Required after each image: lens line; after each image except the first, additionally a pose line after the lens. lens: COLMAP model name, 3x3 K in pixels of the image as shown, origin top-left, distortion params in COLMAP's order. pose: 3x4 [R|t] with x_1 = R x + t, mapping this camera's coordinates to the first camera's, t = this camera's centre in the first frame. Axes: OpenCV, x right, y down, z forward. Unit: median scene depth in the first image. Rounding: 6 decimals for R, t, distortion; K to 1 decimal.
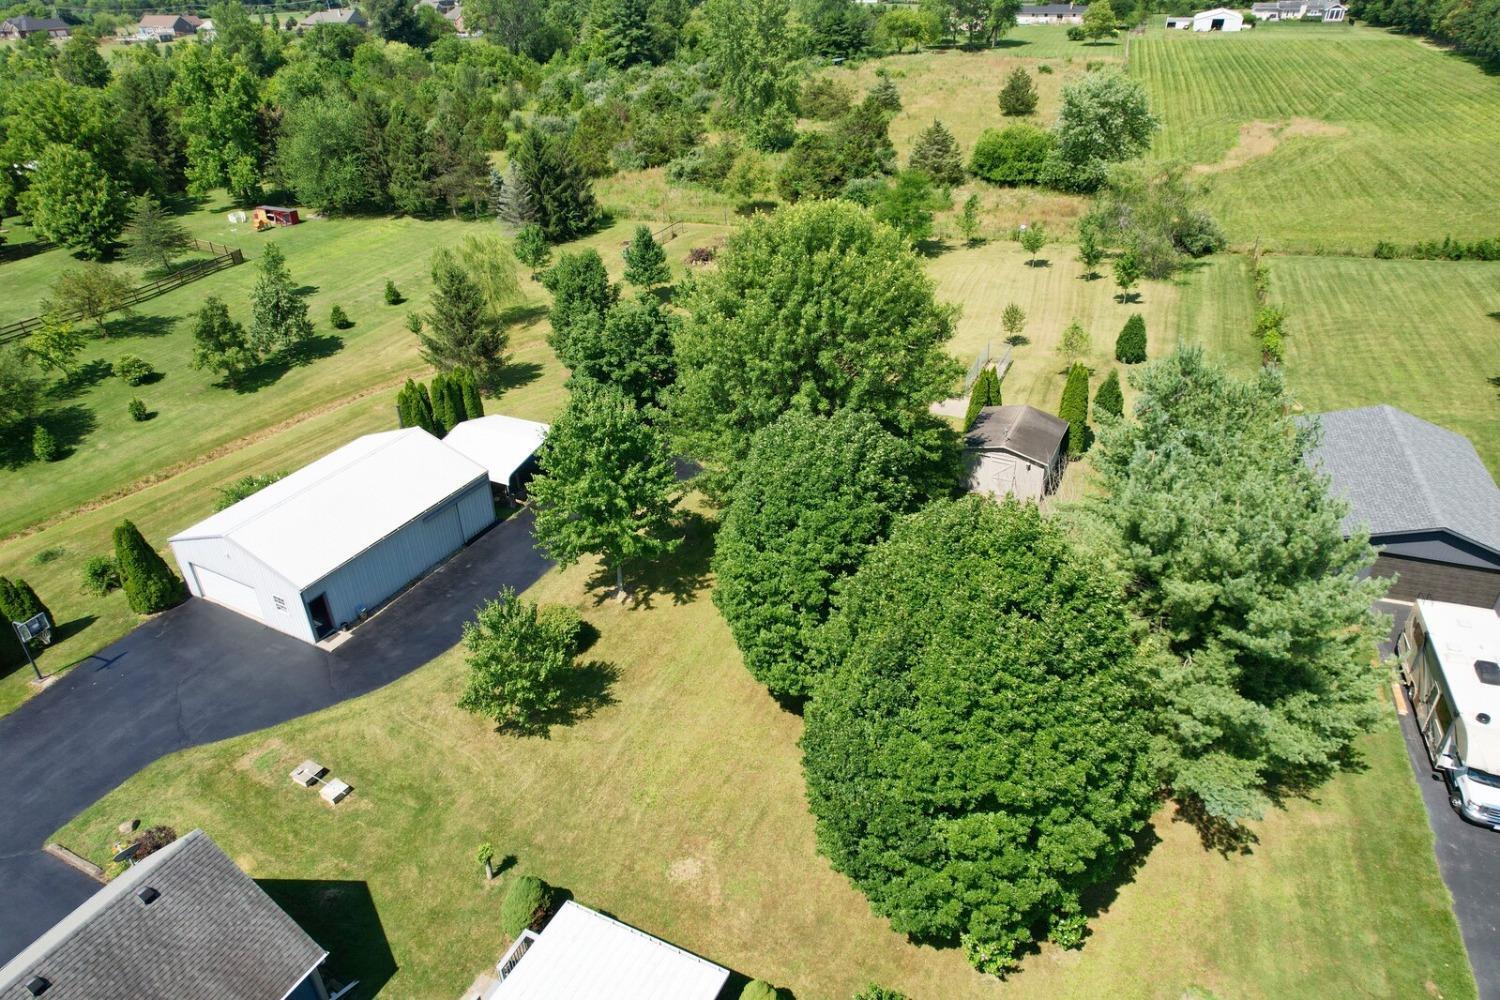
lens RADIAL K [[949.3, 0, 753.2], [0, 949.3, 510.8], [0, 0, 1]] dist [-0.080922, 0.070987]
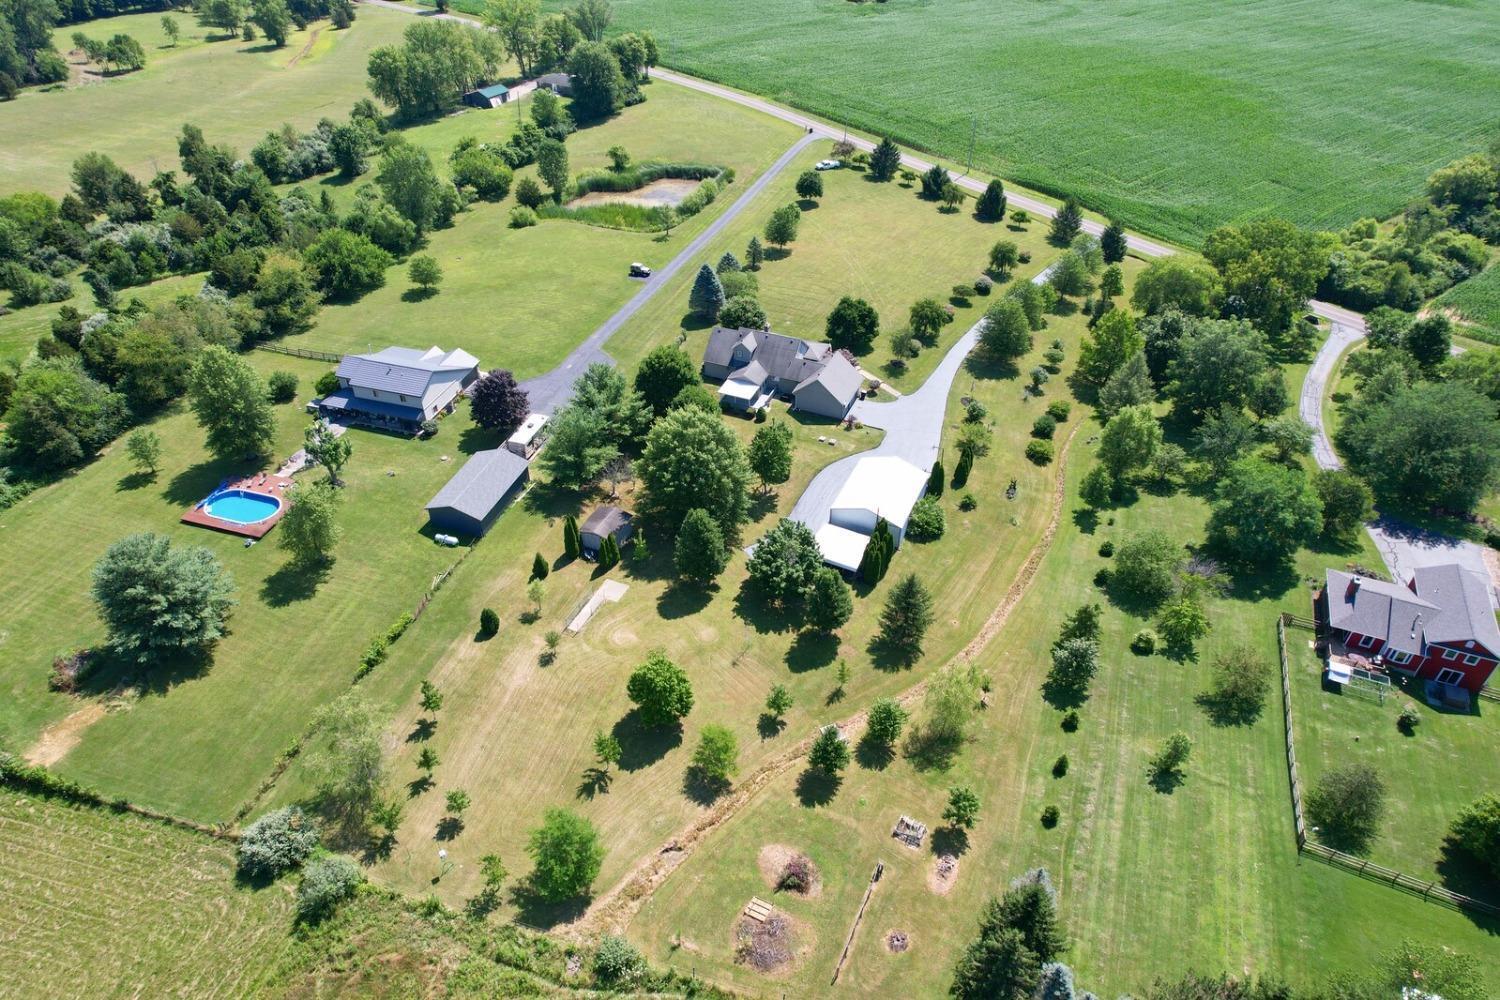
lens RADIAL K [[949.3, 0, 753.2], [0, 949.3, 510.8], [0, 0, 1]] dist [-0.080922, 0.070987]
pose [[-0.997505, 0.049972, -0.049866, 0.056062], [-0.029142, 0.351888, 0.935588, -2.733375], [0.064300, 0.934707, -0.349554, 2.186775]]
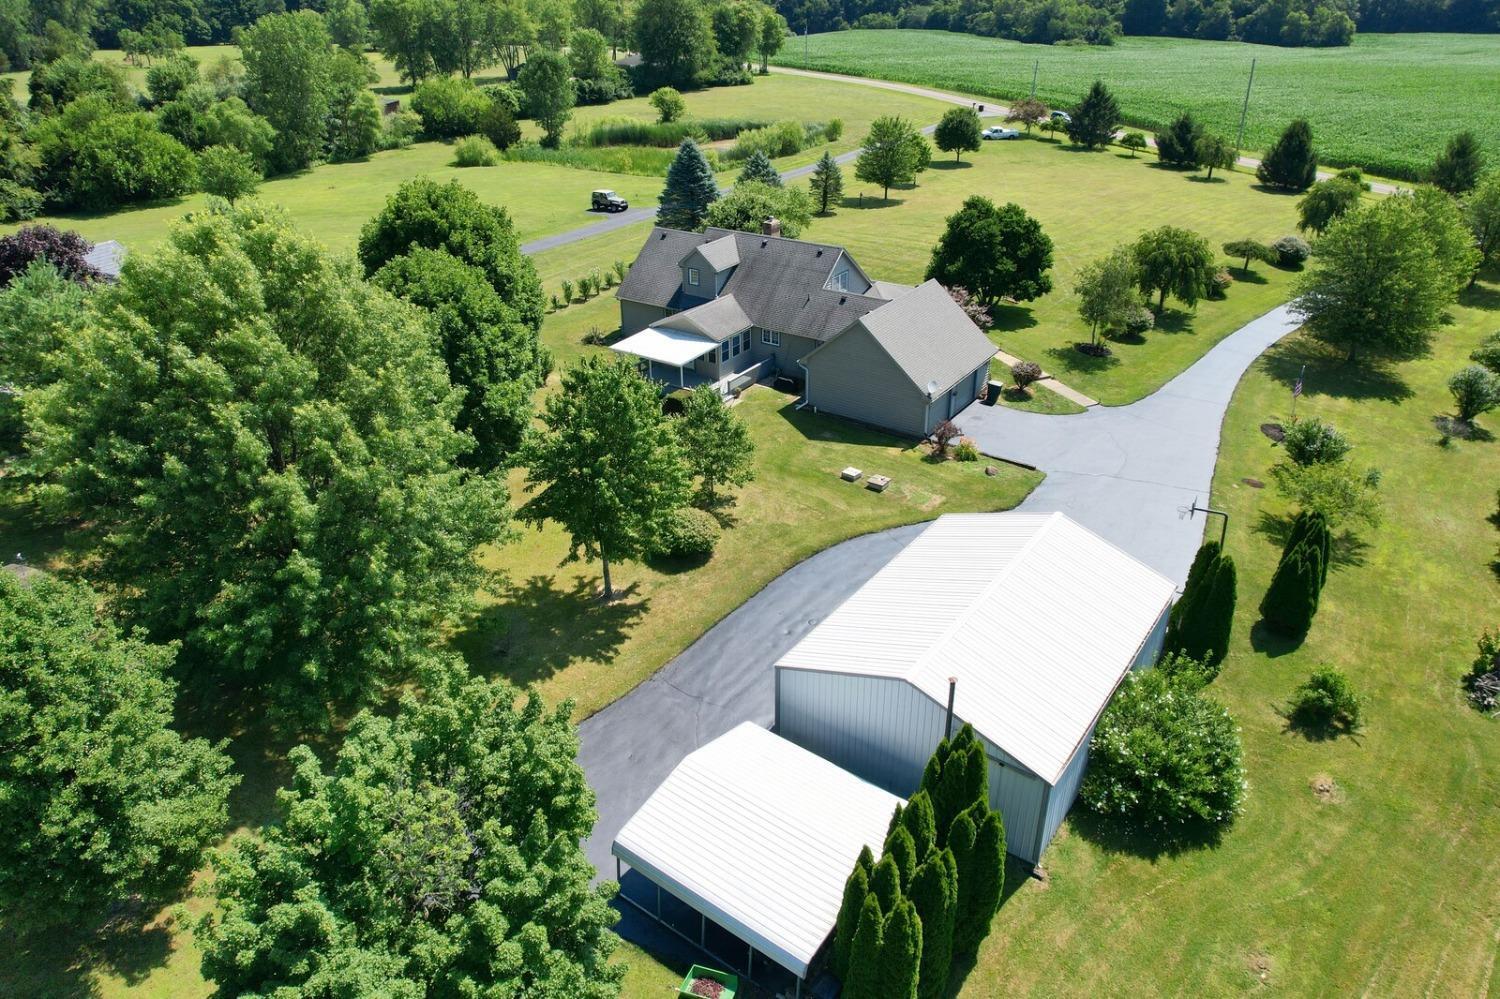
lens RADIAL K [[1034.0, 0, 751.9], [0, 1034.0, 458.0], [0, 0, 1]] dist [-0.049469, 0.002327]
pose [[-0.990587, -0.037774, 0.131567, -0.405139], [0.088914, 0.553215, 0.828279, -0.799289], [-0.104072, 0.832181, -0.544650, 1.492325]]
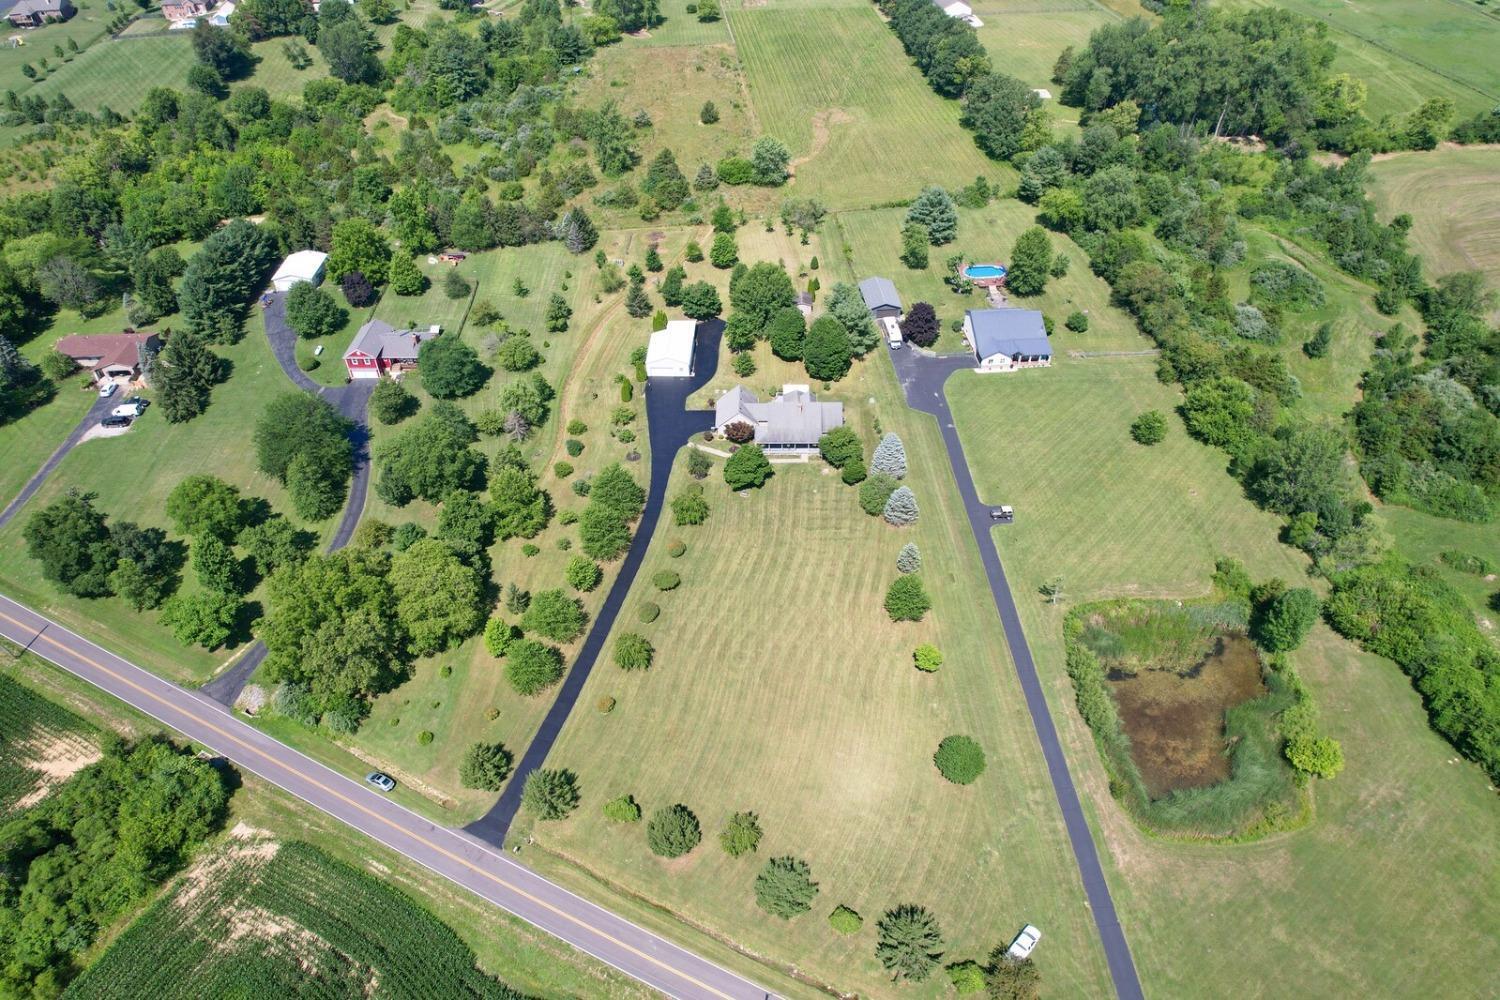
lens RADIAL K [[949.3, 0, 753.2], [0, 949.3, 510.8], [0, 0, 1]] dist [-0.080922, 0.070987]
pose [[0.898987, -0.280847, 0.336076, -1.990234], [0.213396, 0.950970, 0.223869, -0.214646], [-0.382471, -0.129538, 0.914842, -3.618323]]
